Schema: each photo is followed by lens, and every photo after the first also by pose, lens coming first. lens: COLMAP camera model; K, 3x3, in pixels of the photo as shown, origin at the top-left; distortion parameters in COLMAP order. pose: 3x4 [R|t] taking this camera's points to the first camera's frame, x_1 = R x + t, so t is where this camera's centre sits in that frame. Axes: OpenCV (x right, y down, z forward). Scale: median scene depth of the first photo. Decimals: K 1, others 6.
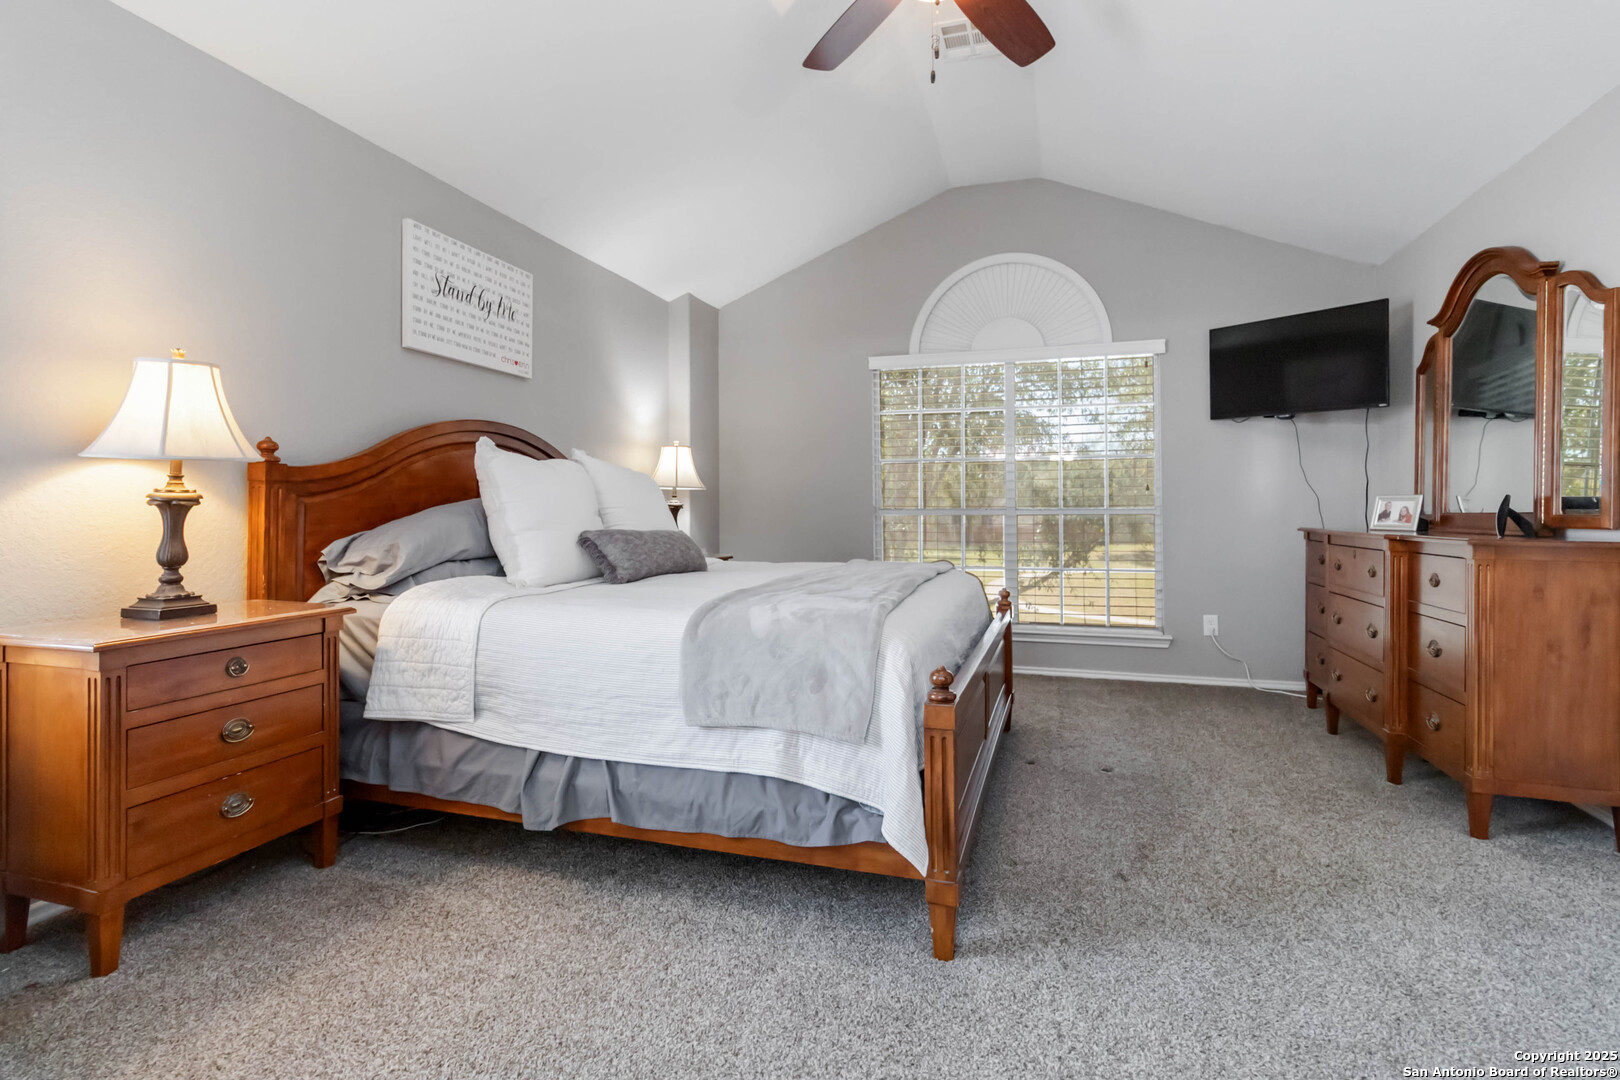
lens RADIAL K [[781.0, 0, 850.3], [0, 781.0, 504.7], [0, 0, 1]] dist [0.001044, 0.002692]
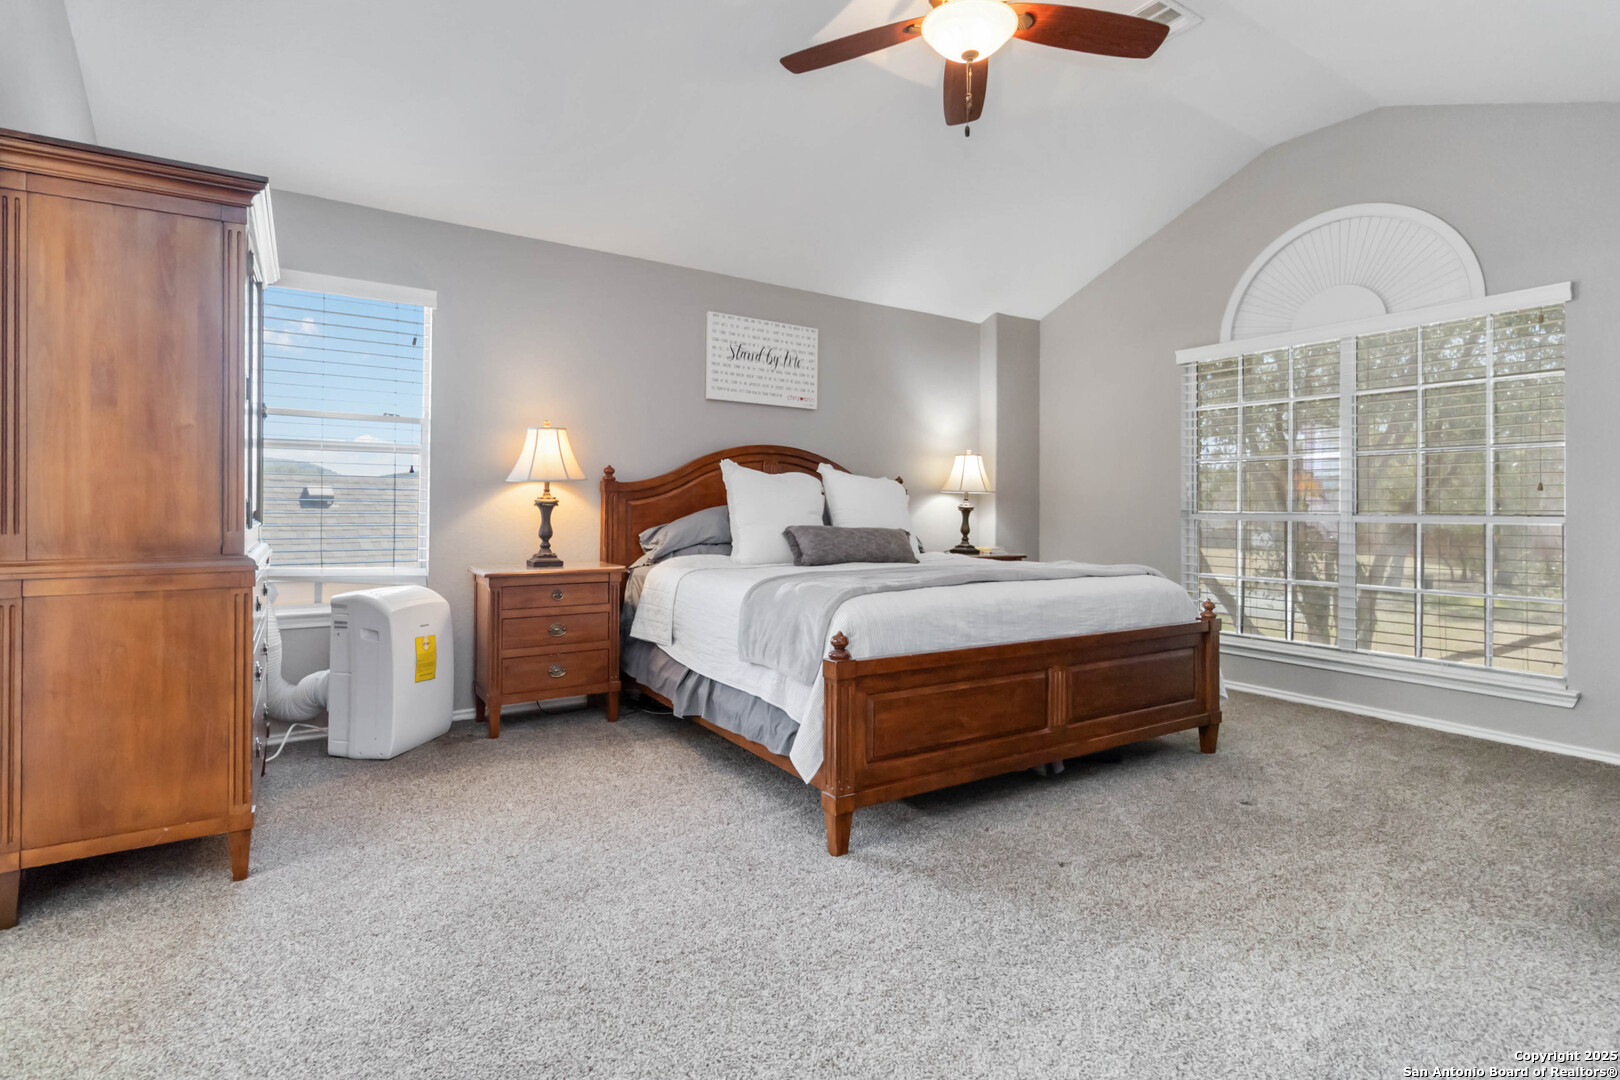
lens RADIAL K [[781.0, 0, 800.6], [0, 781.0, 509.9], [0, 0, 1]] dist [0.001044, 0.002692]
pose [[0.771264, 0.007582, -0.636470, 0.605614], [-0.004784, 0.999970, 0.006115, -0.002876], [0.636497, -0.001672, 0.771277, -0.028693]]
